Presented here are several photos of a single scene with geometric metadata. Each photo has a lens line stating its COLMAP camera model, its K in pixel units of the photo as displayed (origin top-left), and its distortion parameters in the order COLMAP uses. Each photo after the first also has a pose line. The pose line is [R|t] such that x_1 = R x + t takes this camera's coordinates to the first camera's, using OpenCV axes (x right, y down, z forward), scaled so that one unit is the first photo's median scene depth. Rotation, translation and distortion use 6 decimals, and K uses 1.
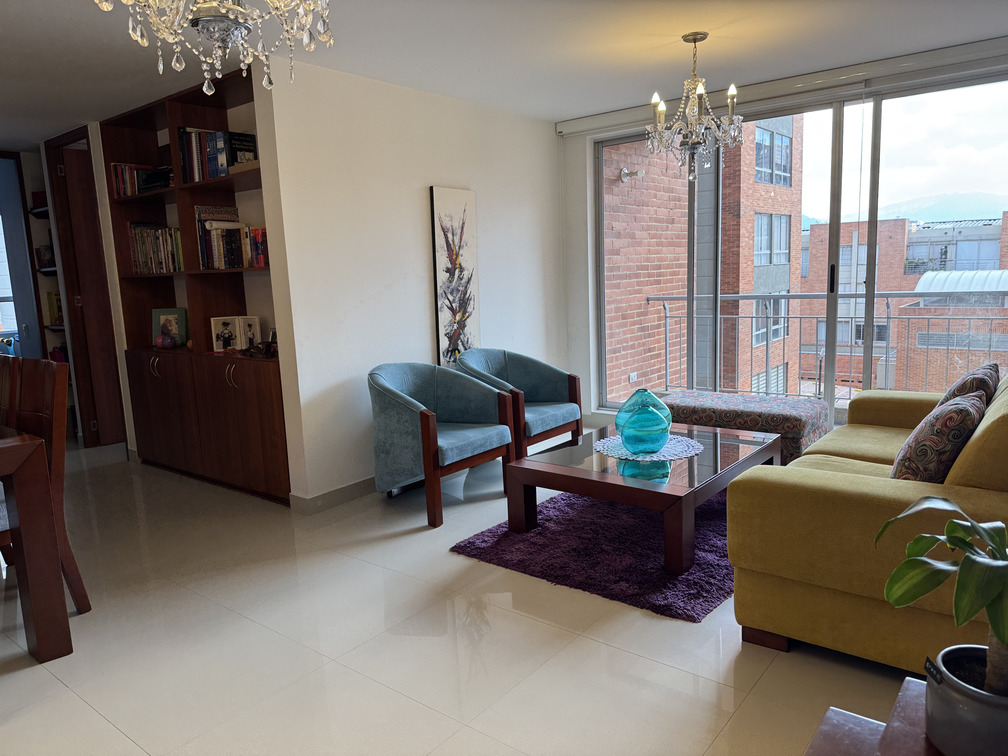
lens RADIAL K [[708.5, 0, 521.2], [0, 708.5, 376.9], [0, 0, 1]] dist [0.058035, -0.070725]
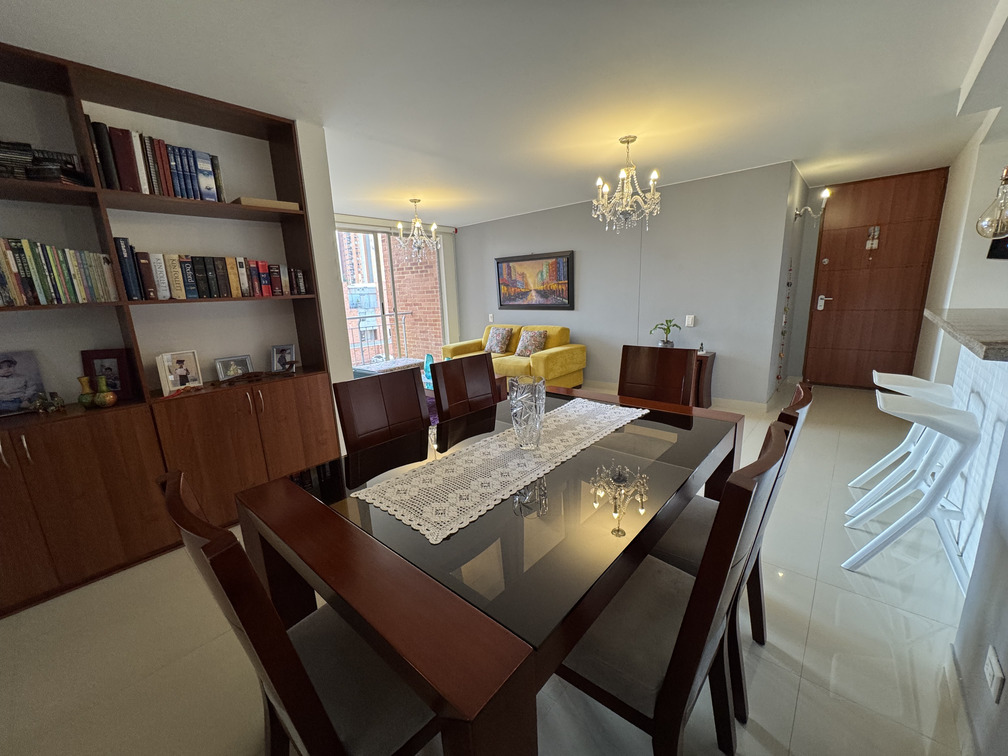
lens RADIAL K [[400.2, 0, 502.3], [0, 400.2, 383.0], [0, 0, 1]] dist [-0.002936, 0.000416]
pose [[0.064340, -0.190534, 0.979570, -0.854263], [0.187001, 0.966517, 0.175713, -0.057186], [-0.980250, 0.171875, 0.097816, 0.536547]]
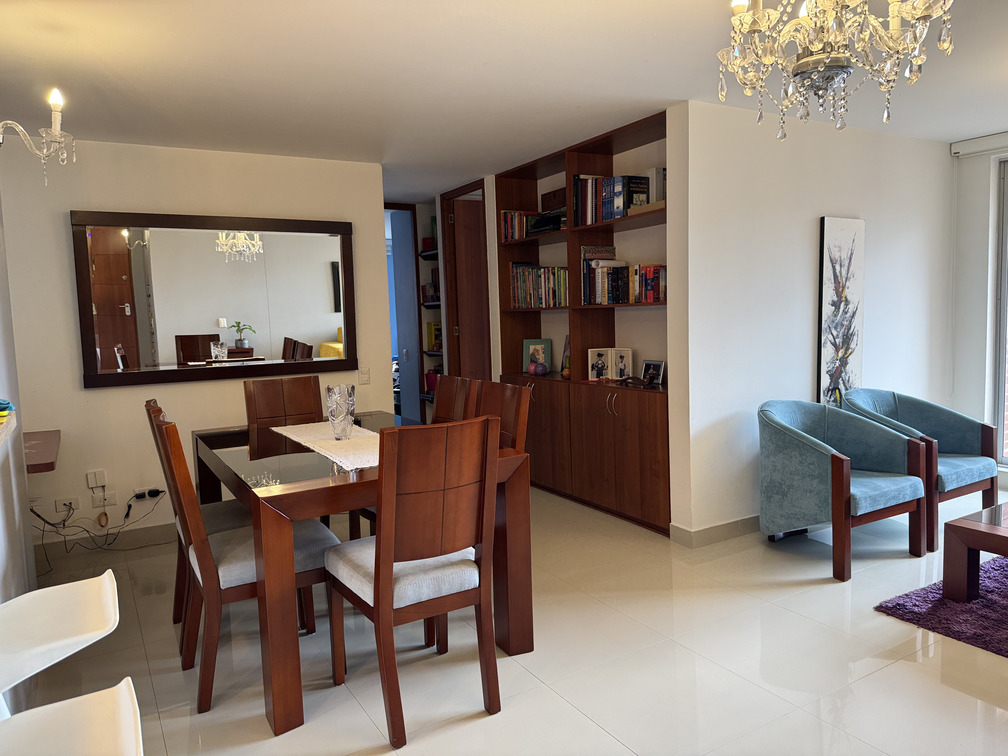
lens RADIAL K [[708.5, 0, 493.9], [0, 708.5, 378.1], [0, 0, 1]] dist [0.058035, -0.070725]
pose [[0.927020, 0.040050, -0.372867, -0.161618], [-0.054539, 0.998108, -0.028389, -0.000780], [0.371024, 0.046653, 0.927451, -0.038958]]
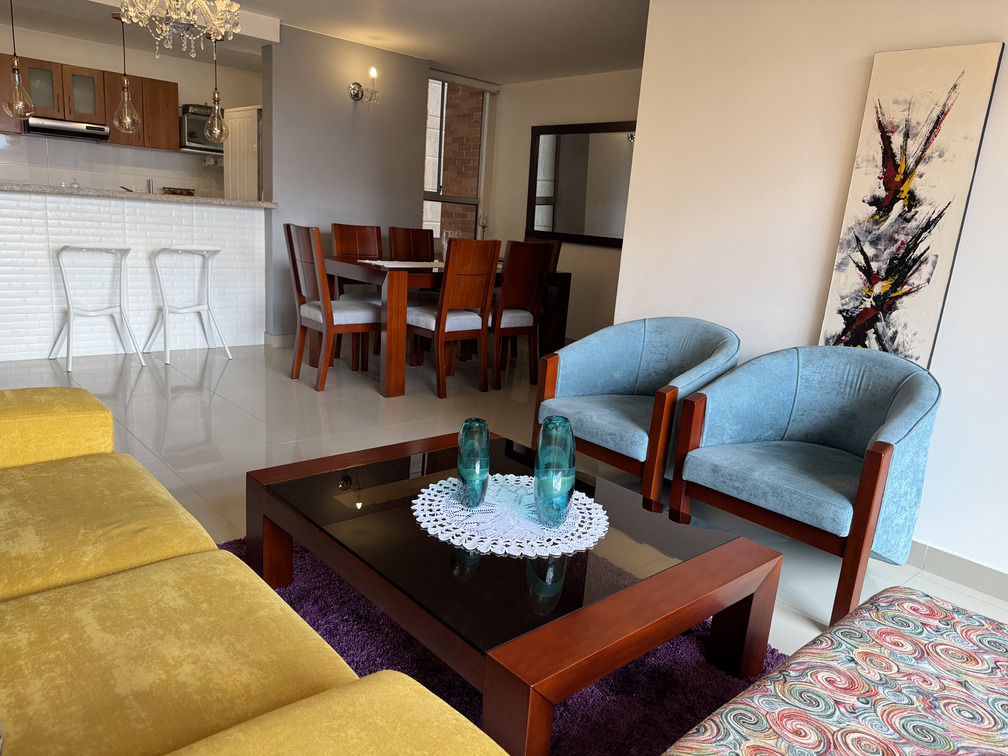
lens RADIAL K [[708.5, 0, 499.8], [0, 708.5, 377.8], [0, 0, 1]] dist [0.058035, -0.070725]
pose [[-0.188410, 0.241589, -0.951912, 0.527602], [-0.215895, 0.935372, 0.280123, -0.113472], [0.958066, 0.258291, -0.124076, 0.814099]]
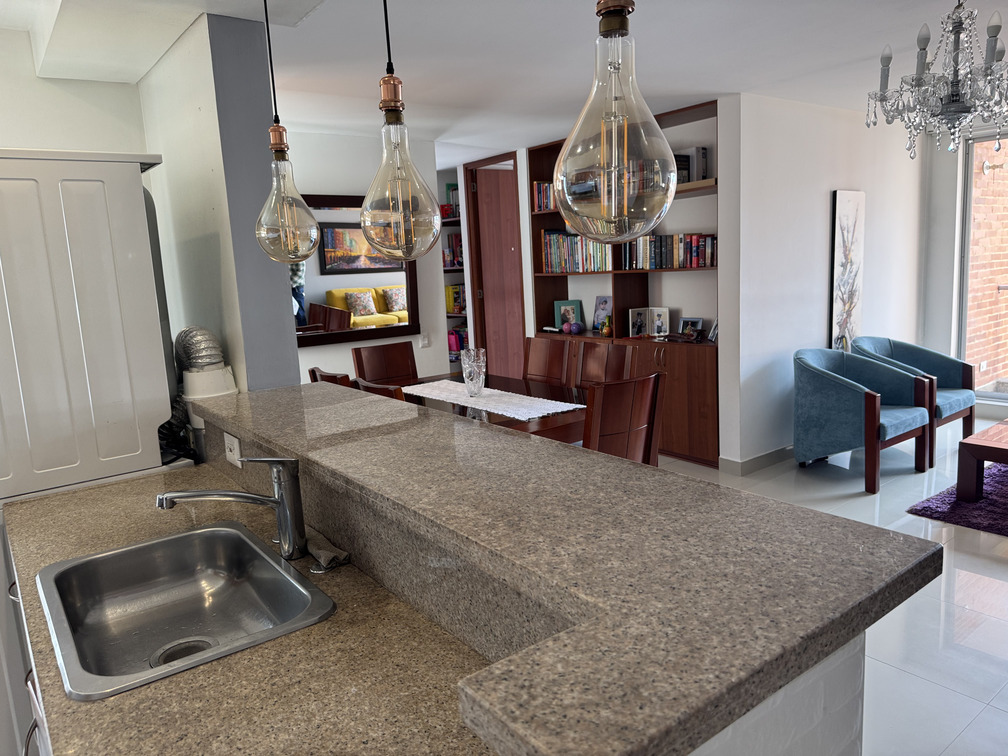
lens RADIAL K [[708.5, 0, 507.0], [0, 708.5, 375.7], [0, 0, 1]] dist [0.058035, -0.070725]
pose [[0.967672, 0.026075, -0.250861, -0.321683], [-0.020606, 0.999490, 0.024402, 0.004671], [0.251369, -0.018444, 0.967715, -0.207403]]
